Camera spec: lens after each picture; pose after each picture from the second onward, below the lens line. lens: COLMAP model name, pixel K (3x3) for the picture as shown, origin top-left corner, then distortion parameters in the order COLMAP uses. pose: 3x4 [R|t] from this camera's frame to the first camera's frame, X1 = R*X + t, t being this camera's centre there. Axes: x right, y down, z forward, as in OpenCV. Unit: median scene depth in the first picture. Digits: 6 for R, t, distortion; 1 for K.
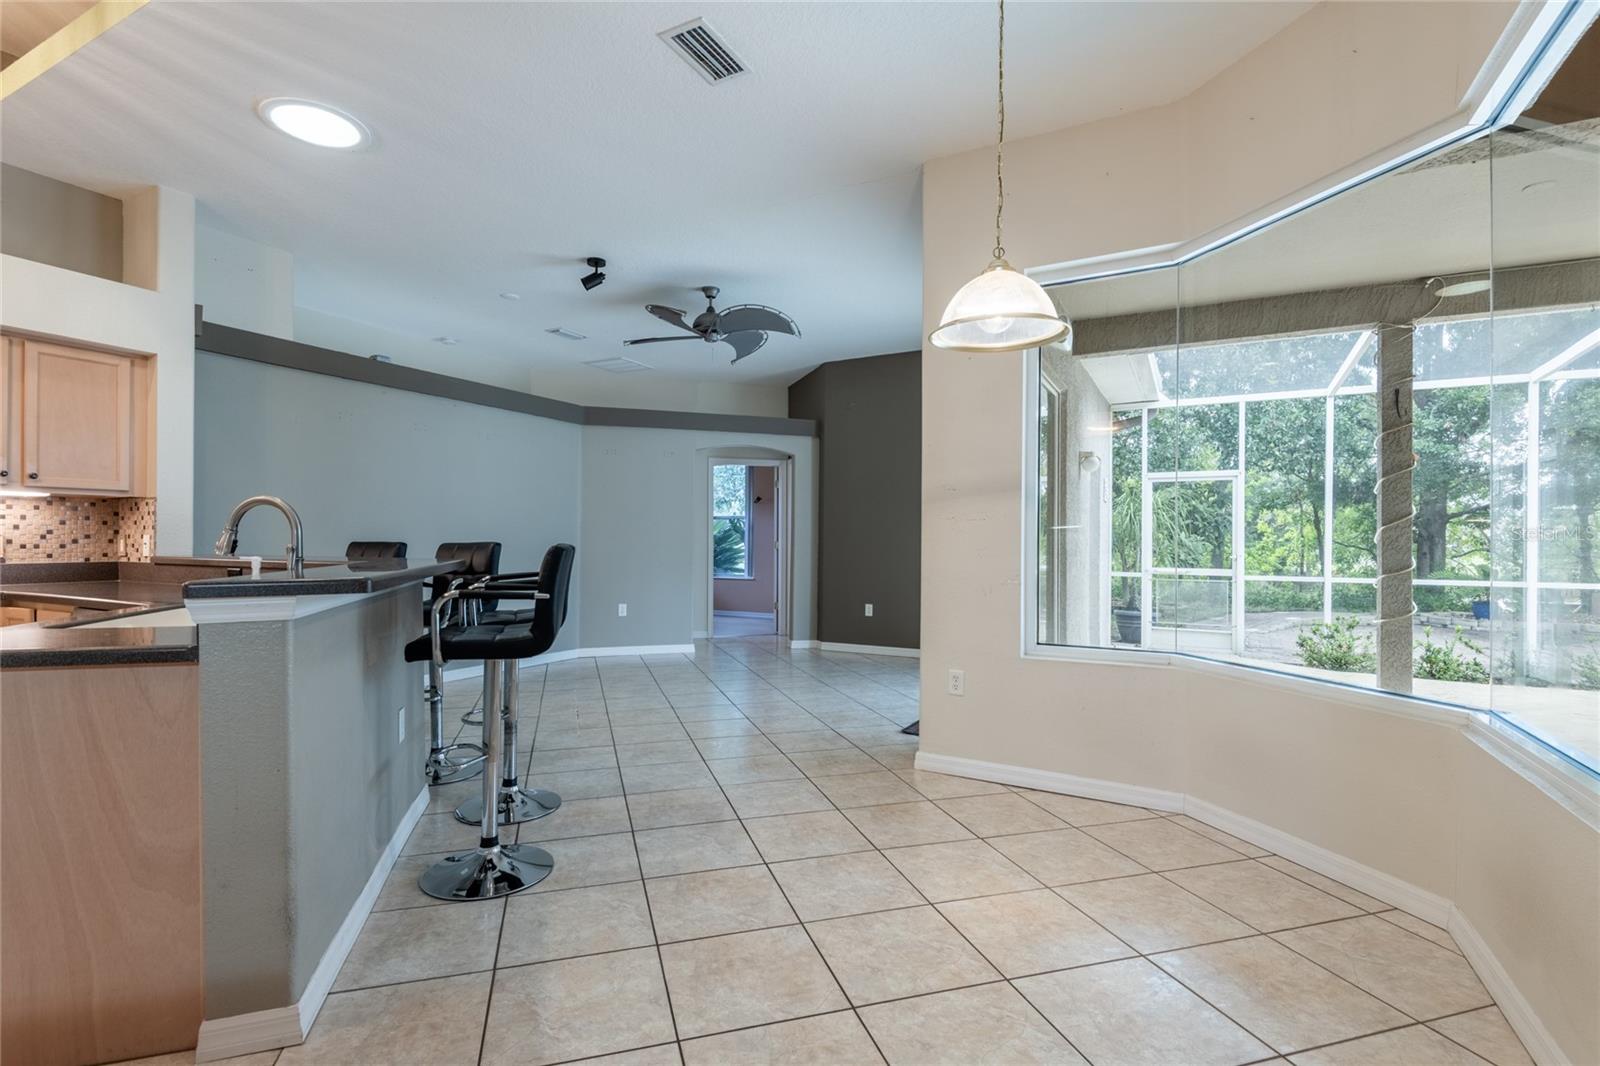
lens RADIAL K [[738.2, 0, 795.2], [0, 738.2, 542.4], [0, 0, 1]] dist [0.018807, -0.010825]
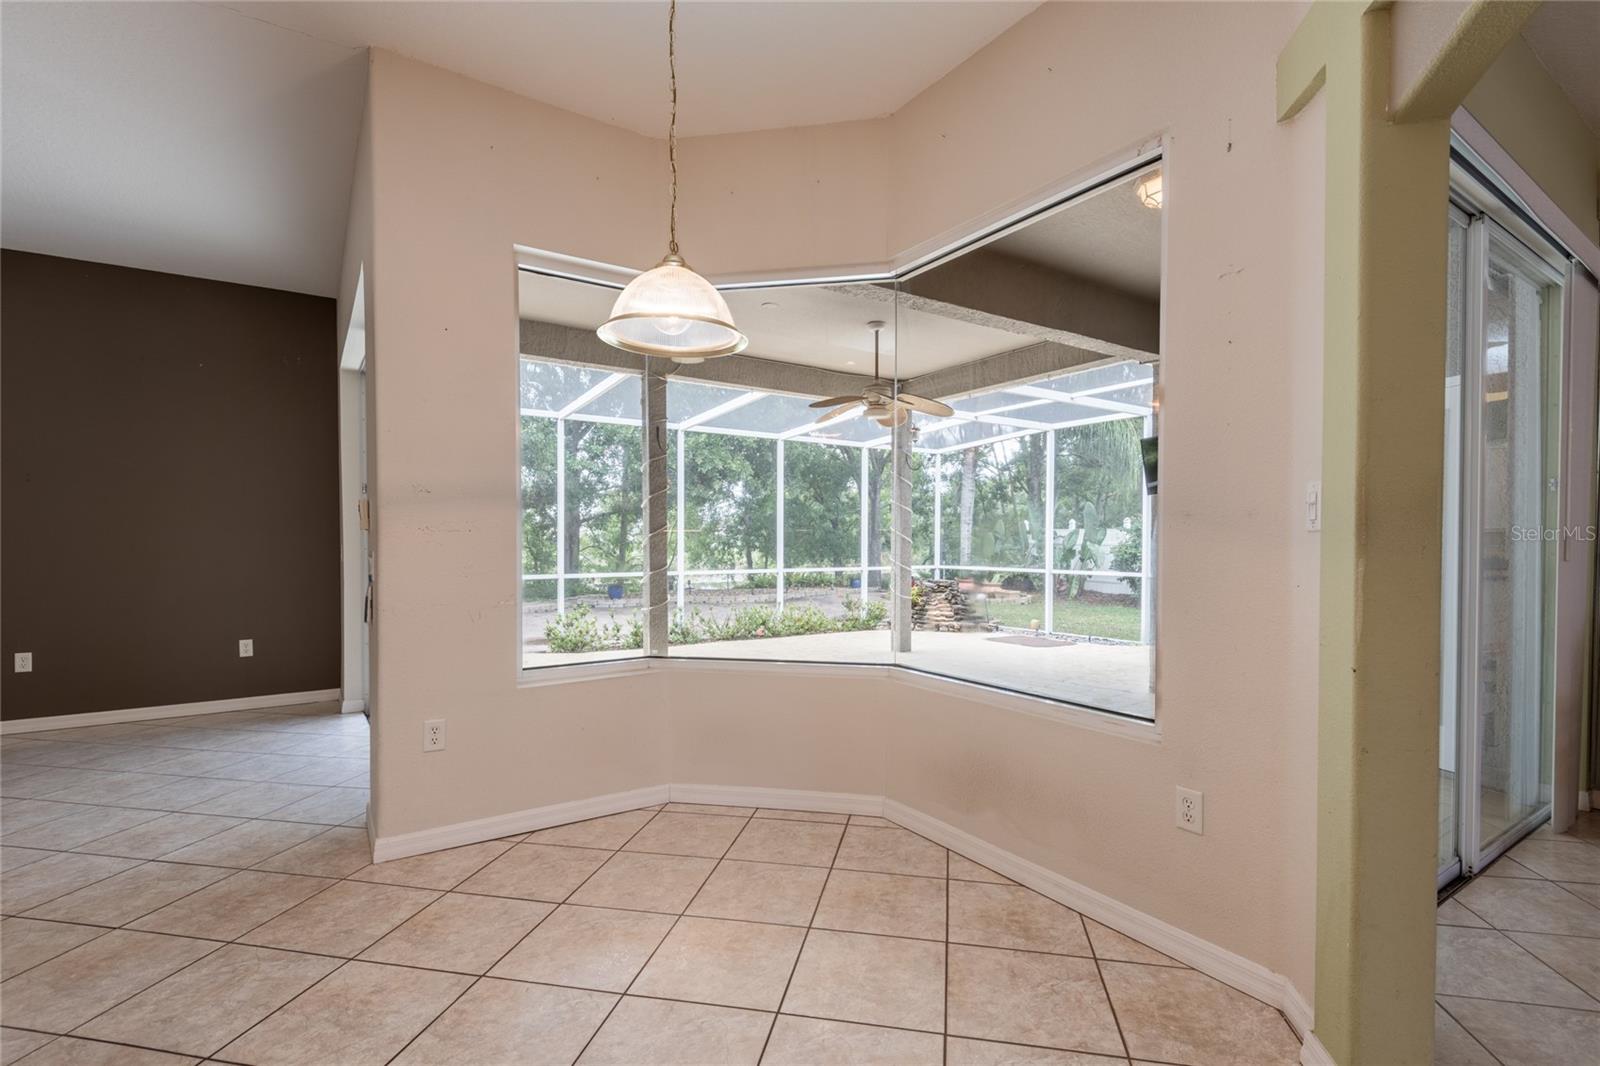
lens RADIAL K [[738.2, 0, 797.5], [0, 738.2, 556.8], [0, 0, 1]] dist [0.018807, -0.010825]
pose [[0.478905, -0.027437, 0.877438, -0.329488], [0.007459, 0.999603, 0.027186, -0.024512], [-0.877835, -0.006475, 0.478919, 0.307474]]
